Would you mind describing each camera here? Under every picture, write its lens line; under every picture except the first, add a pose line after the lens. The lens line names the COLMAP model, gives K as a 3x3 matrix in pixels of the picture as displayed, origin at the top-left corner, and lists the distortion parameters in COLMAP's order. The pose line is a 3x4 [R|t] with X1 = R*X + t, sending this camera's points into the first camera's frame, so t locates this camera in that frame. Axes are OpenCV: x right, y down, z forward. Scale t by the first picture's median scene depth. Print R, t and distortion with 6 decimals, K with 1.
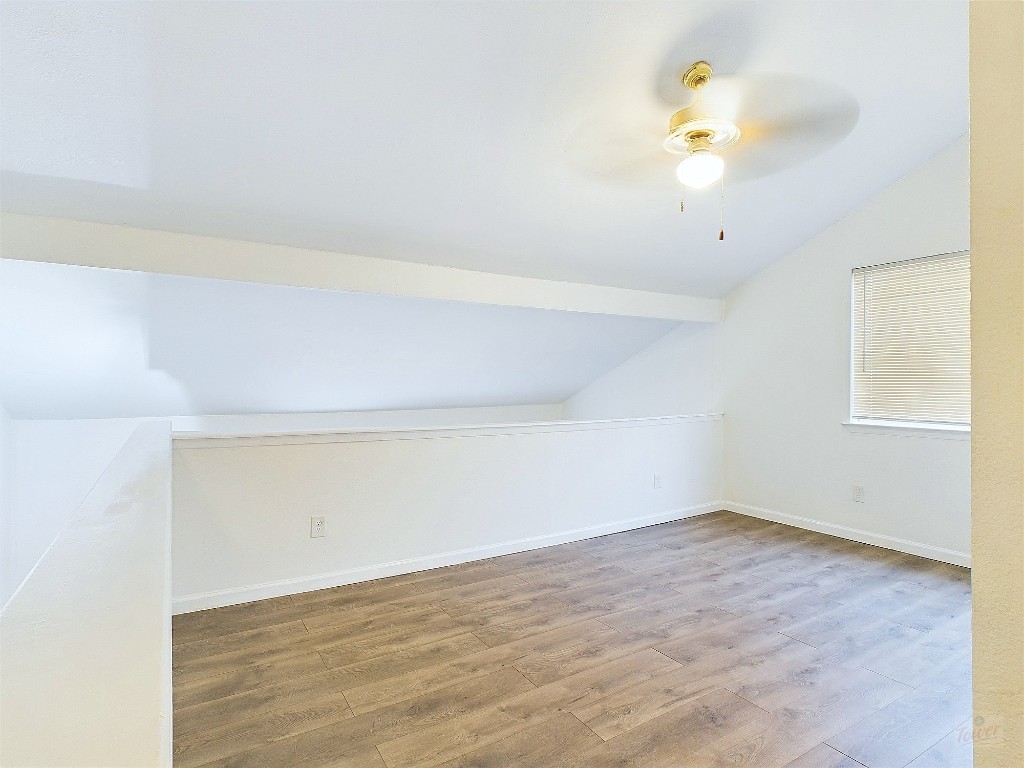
lens RADIAL K [[538.2, 0, 511.5], [0, 538.2, 381.8], [0, 0, 1]] dist [0.001318, 0.000521]
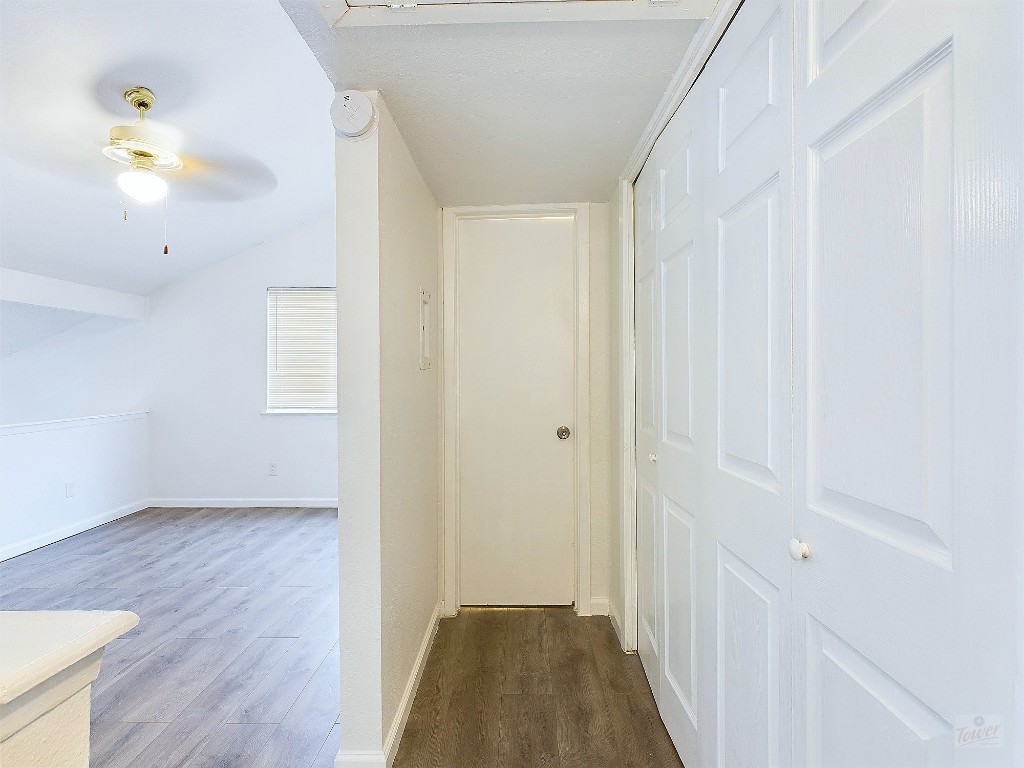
lens RADIAL K [[538.2, 0, 510.9], [0, 538.2, 380.1], [0, 0, 1]] dist [0.001318, 0.000521]
pose [[0.540429, -0.004779, 0.841376, -0.145676], [0.002155, 0.999988, 0.004296, -0.002287], [-0.841387, -0.000509, 0.540433, -0.188074]]
